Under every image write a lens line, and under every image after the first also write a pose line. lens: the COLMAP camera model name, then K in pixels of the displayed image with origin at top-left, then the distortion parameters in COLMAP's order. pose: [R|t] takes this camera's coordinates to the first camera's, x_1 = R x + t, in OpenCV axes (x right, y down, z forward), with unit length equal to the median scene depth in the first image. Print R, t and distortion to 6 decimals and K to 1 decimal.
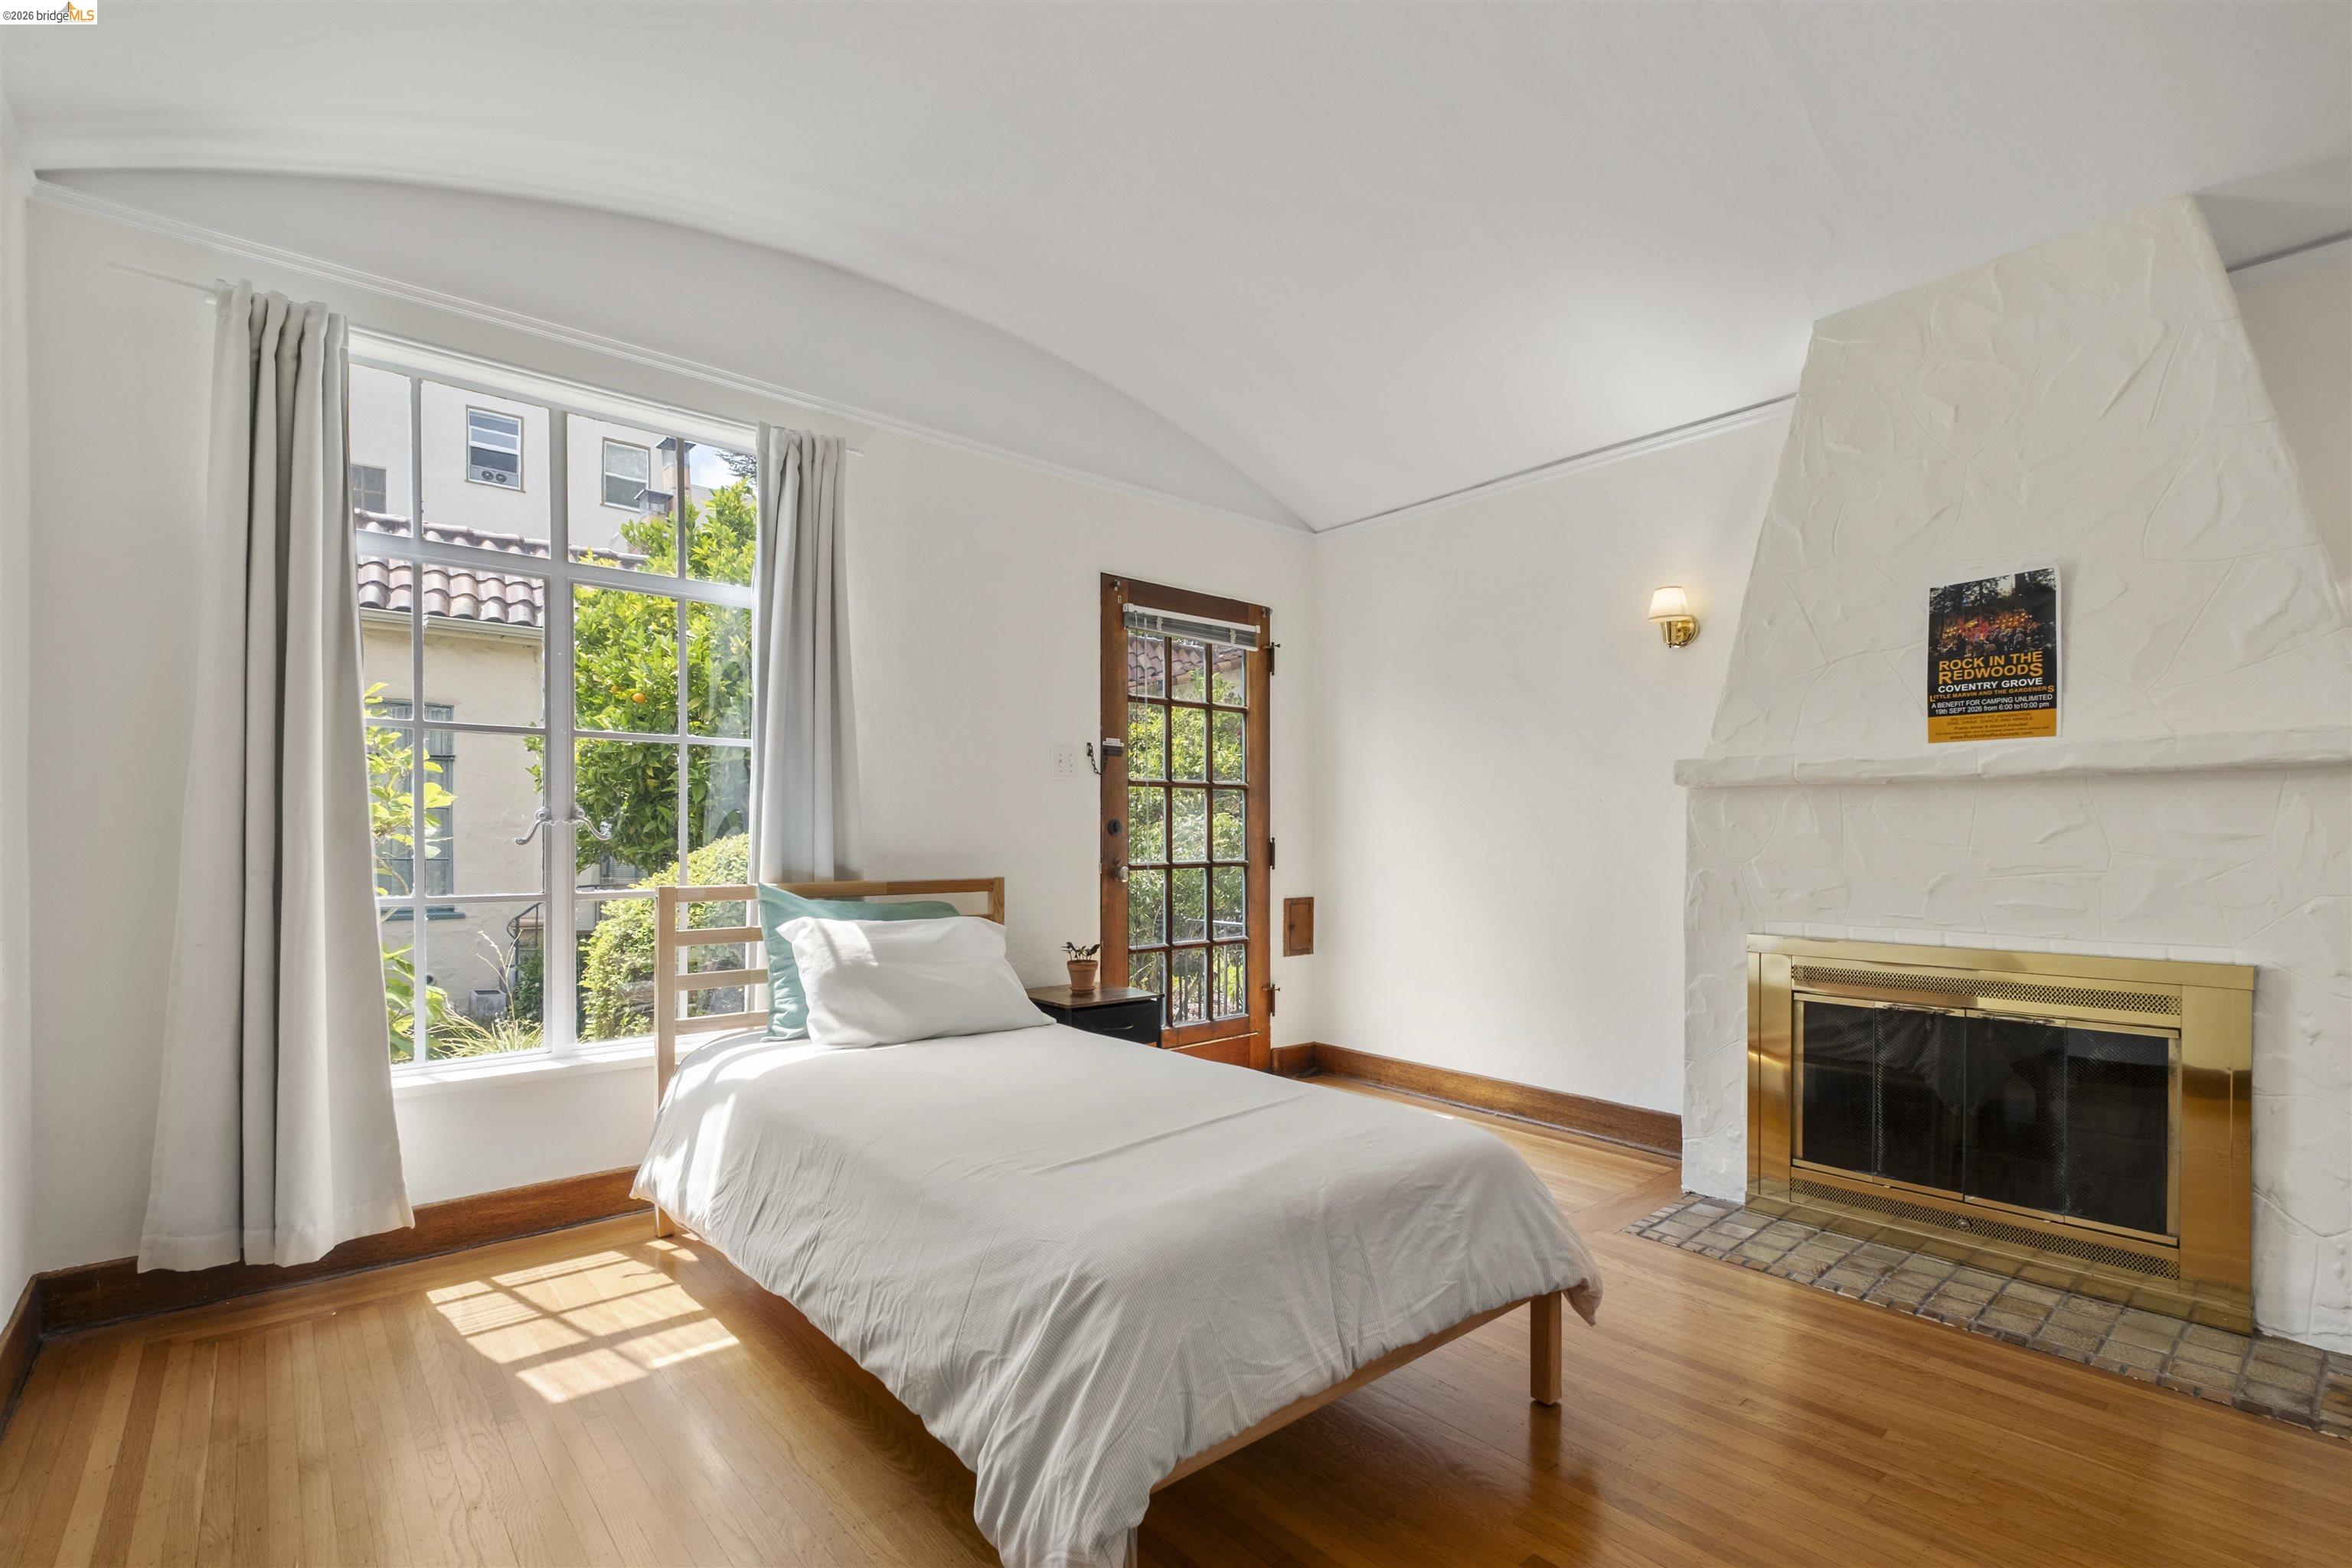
lens RADIAL K [[1061.8, 0, 1174.9], [0, 1061.8, 837.7], [0, 0, 1]] dist [0.001352, 0.000138]
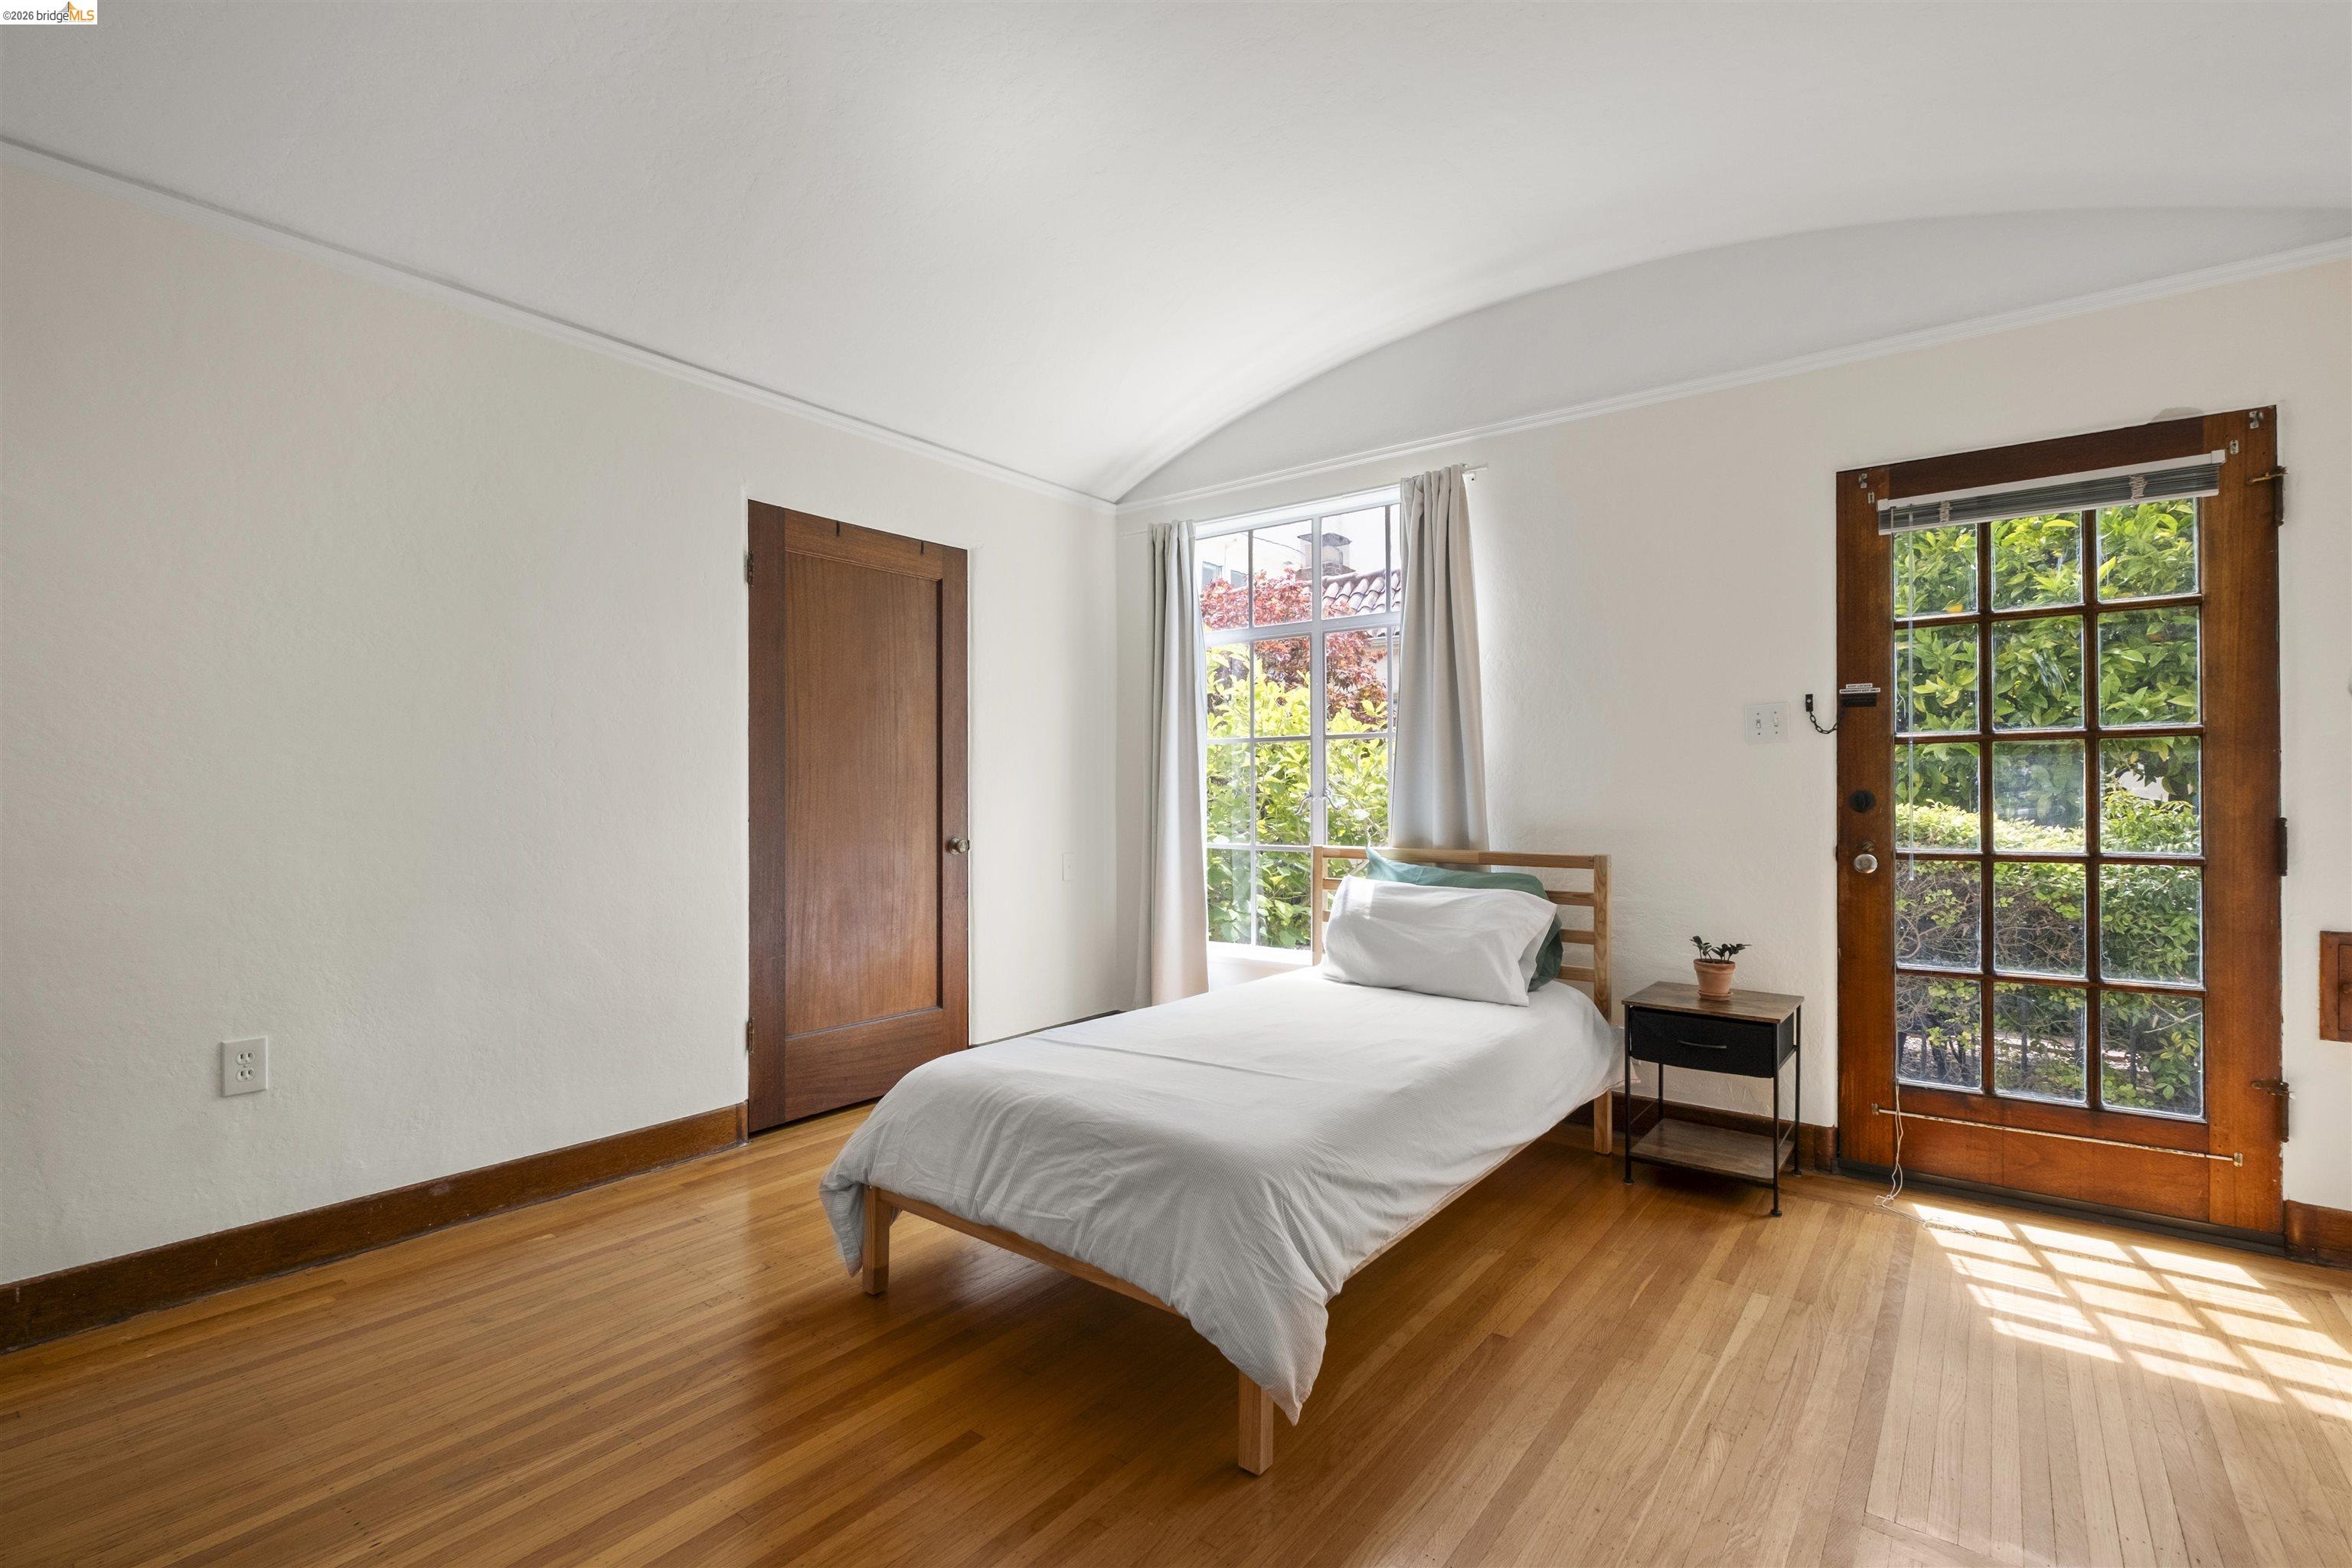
lens RADIAL K [[1073.6, 0, 1176.0], [0, 1073.6, 784.0], [0, 0, 1]] dist [0.015630, -0.010231]
pose [[0.210523, -0.008147, -0.977555, 0.588042], [0.002311, 0.999967, -0.007836, -0.016930], [0.977586, -0.000609, 0.210534, 0.357563]]
